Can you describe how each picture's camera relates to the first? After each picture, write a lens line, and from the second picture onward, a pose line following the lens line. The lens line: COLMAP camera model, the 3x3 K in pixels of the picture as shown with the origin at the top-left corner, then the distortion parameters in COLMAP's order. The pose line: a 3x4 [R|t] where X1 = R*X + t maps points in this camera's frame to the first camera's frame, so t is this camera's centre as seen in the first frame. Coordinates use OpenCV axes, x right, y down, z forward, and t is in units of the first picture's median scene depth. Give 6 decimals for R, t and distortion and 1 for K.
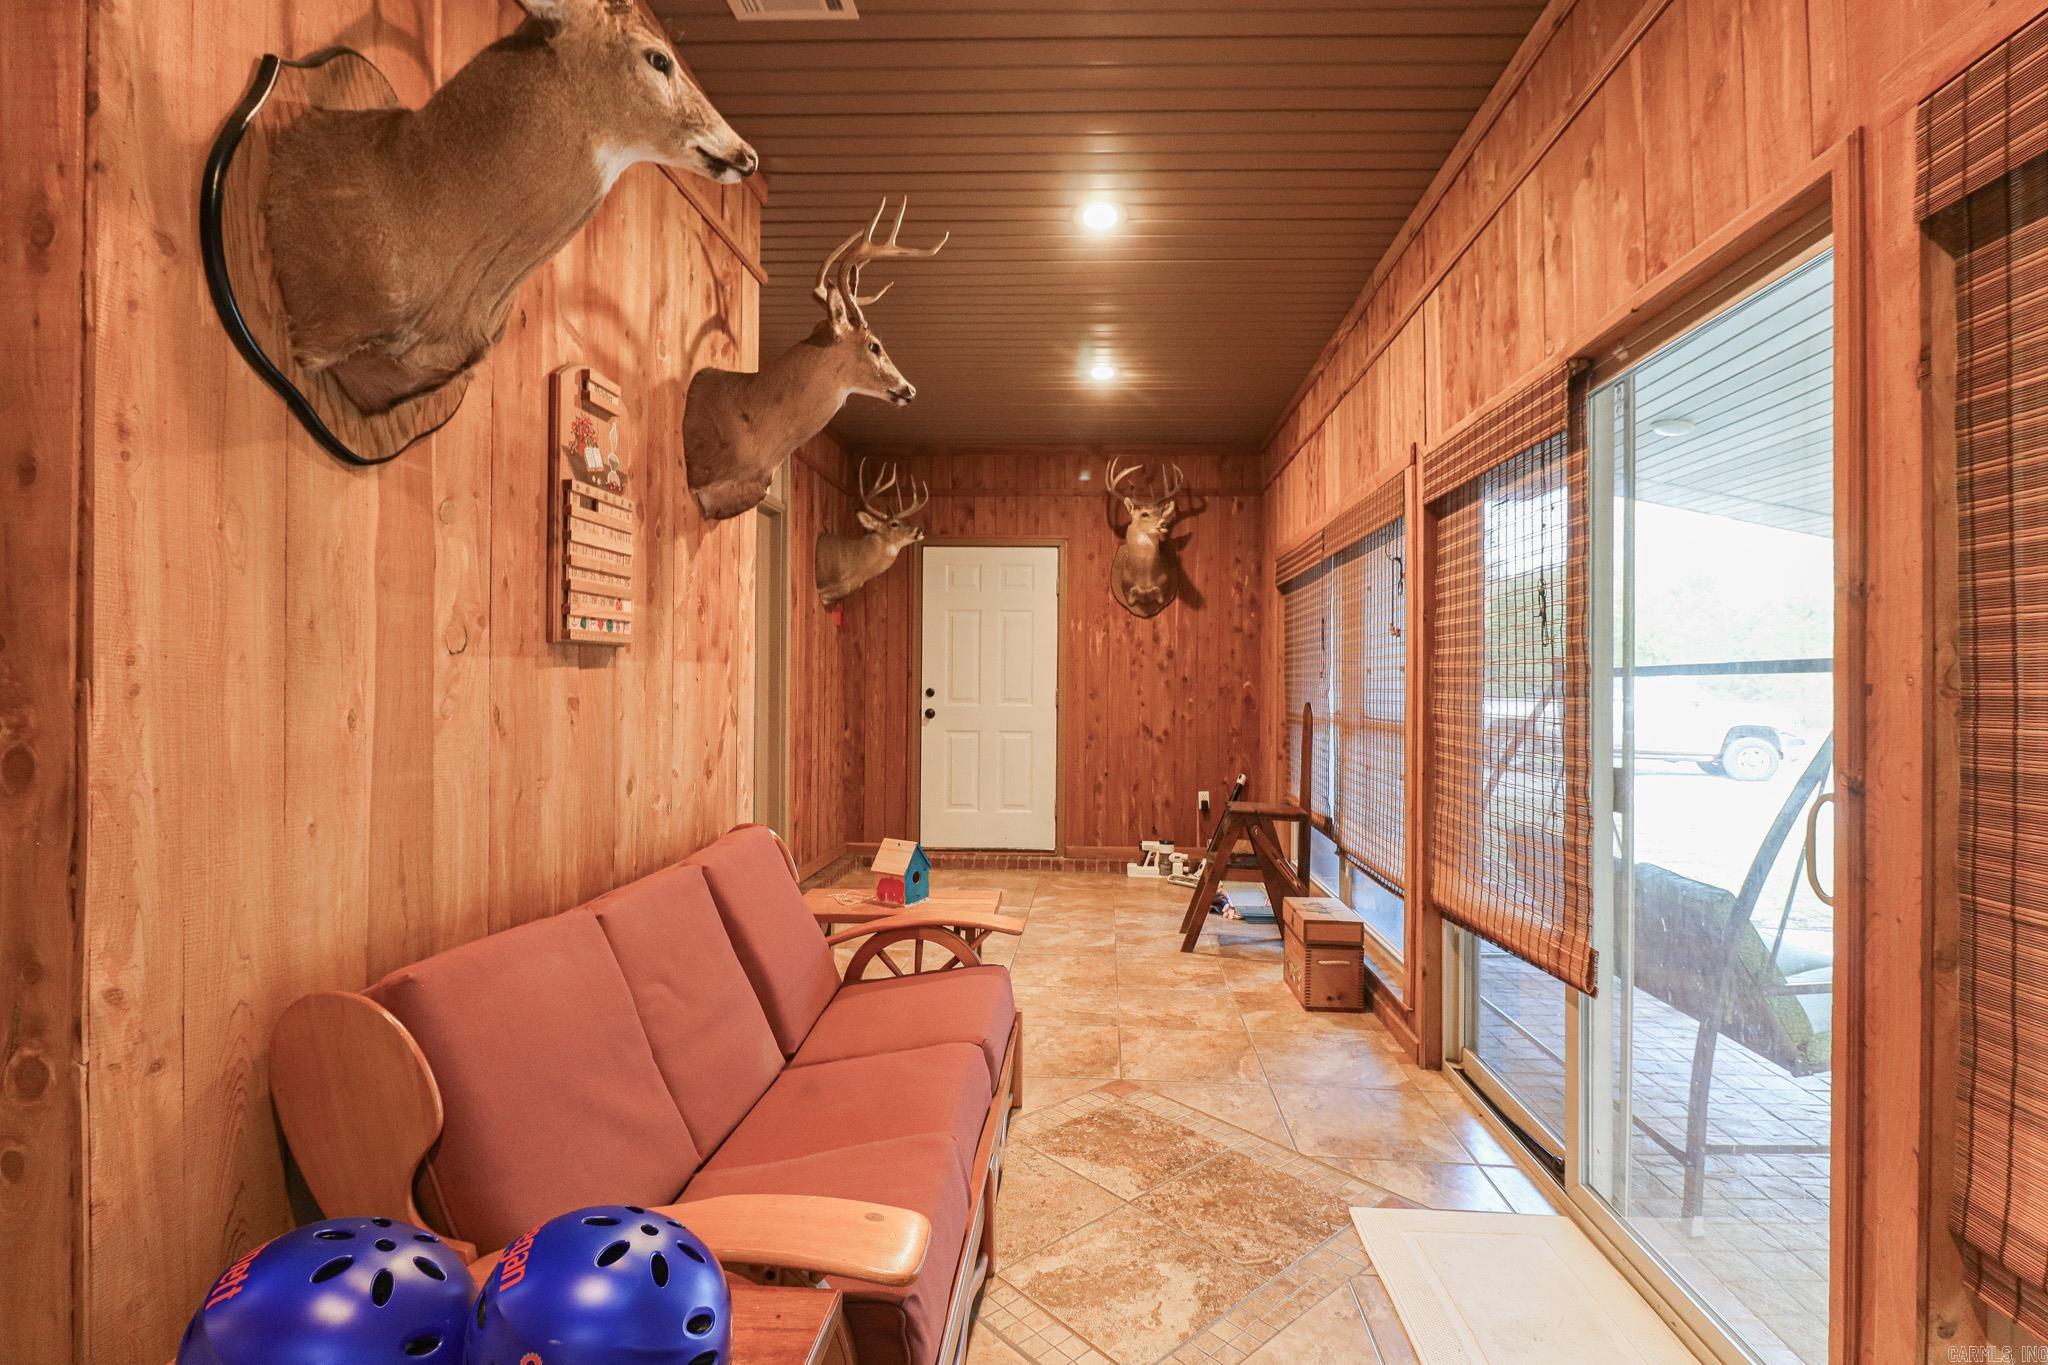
lens RADIAL K [[957.7, 0, 1033.3], [0, 957.7, 690.2], [0, 0, 1]] dist [0.000516, -0.000075]
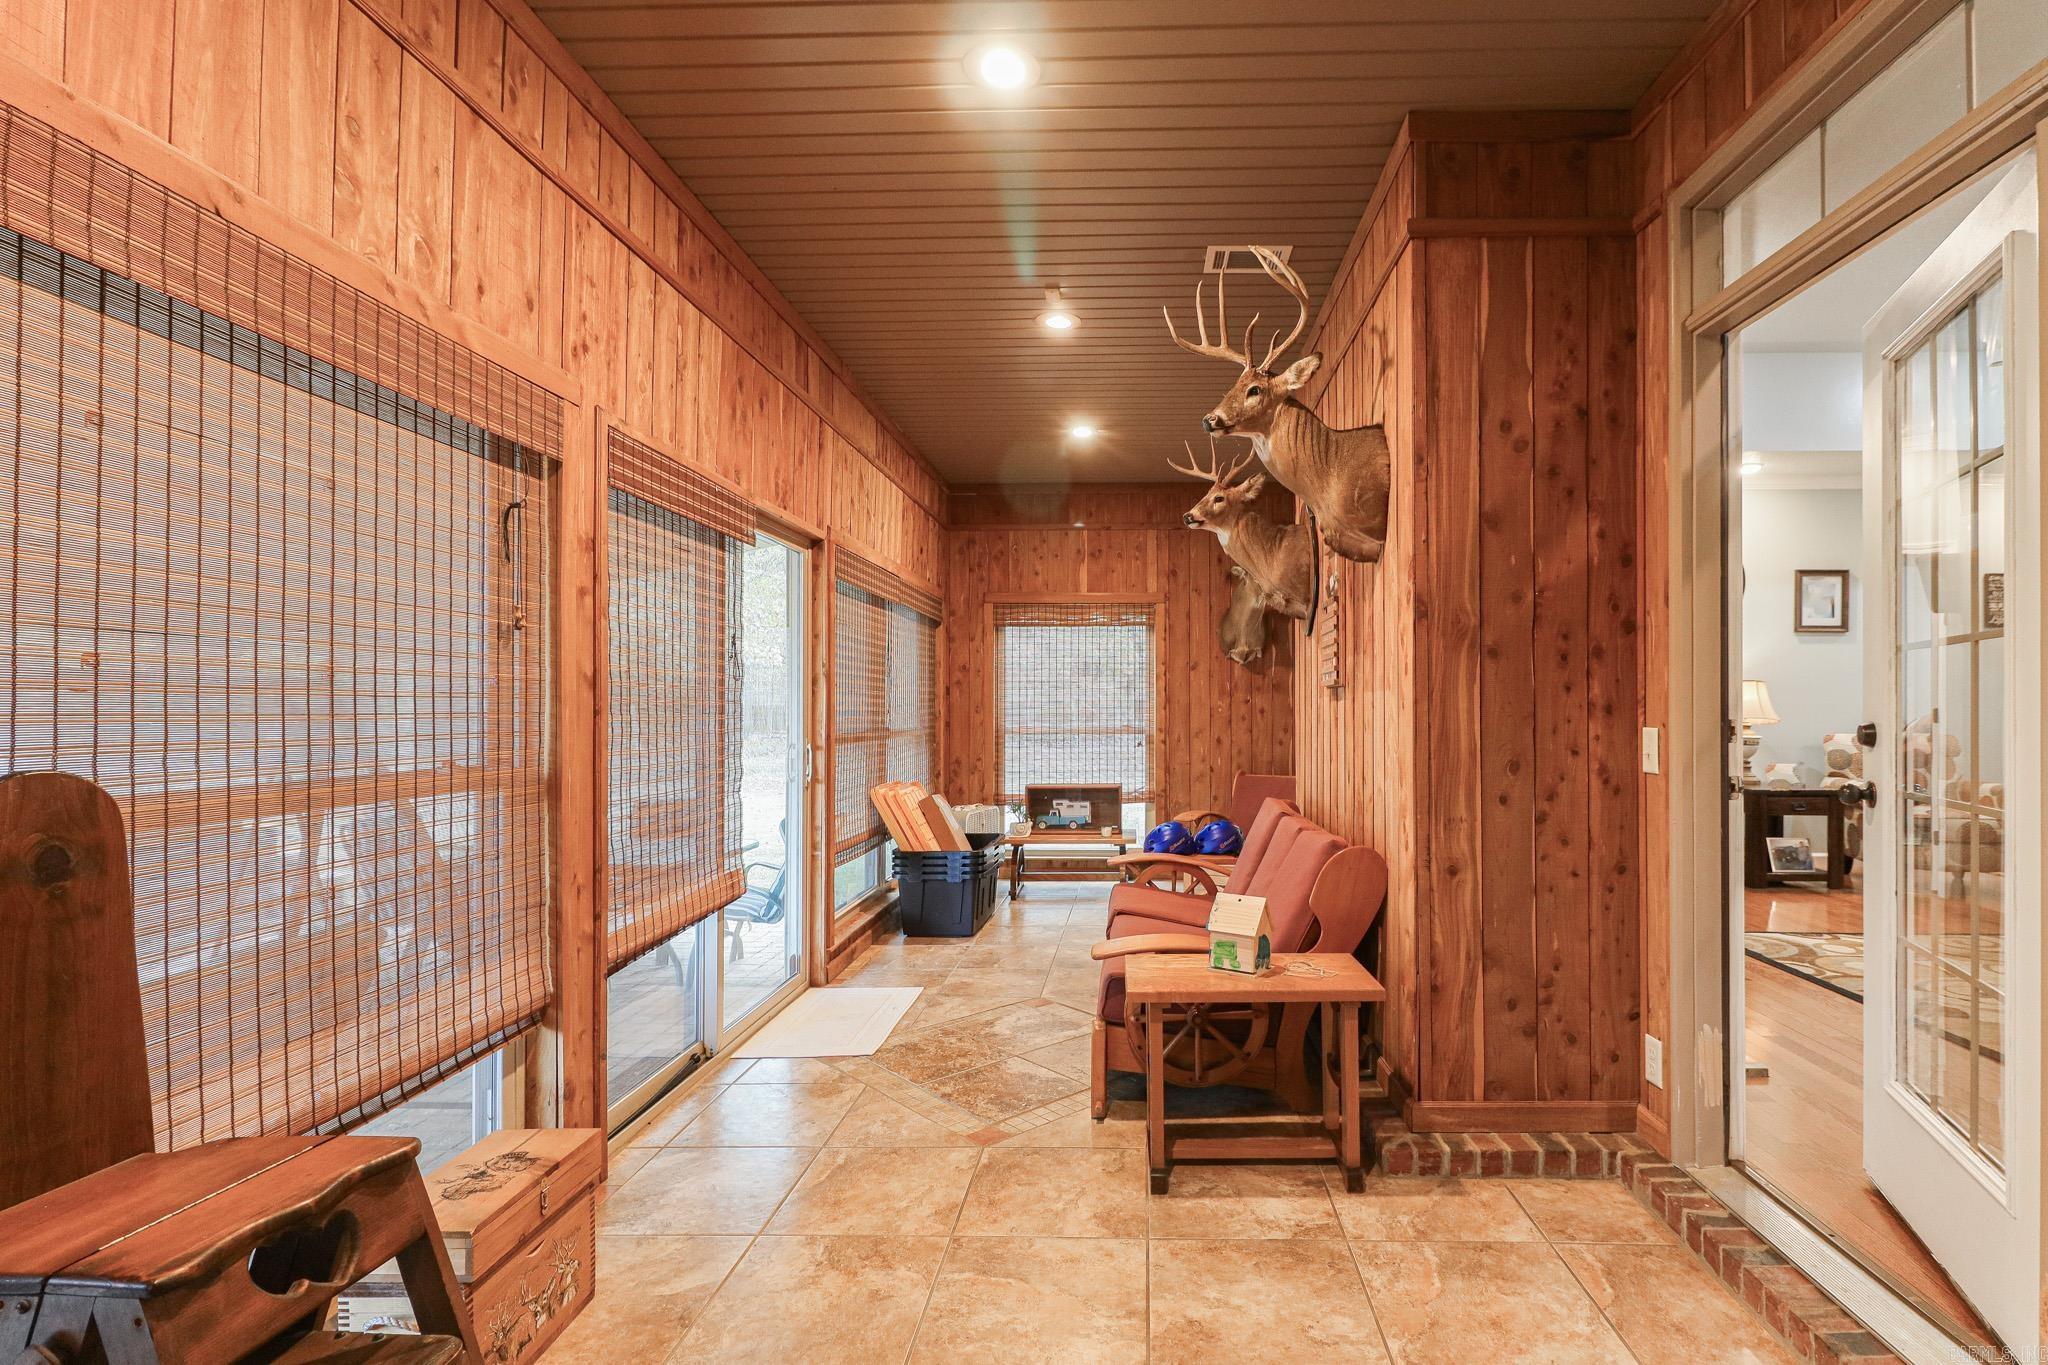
lens RADIAL K [[957.7, 0, 1033.3], [0, 957.7, 690.2], [0, 0, 1]] dist [0.000516, -0.000075]
pose [[-0.998972, -0.004457, 0.045115, 0.006905], [-0.004874, 0.999946, -0.009152, -0.018403], [-0.045072, -0.009362, -0.998940, 2.197714]]
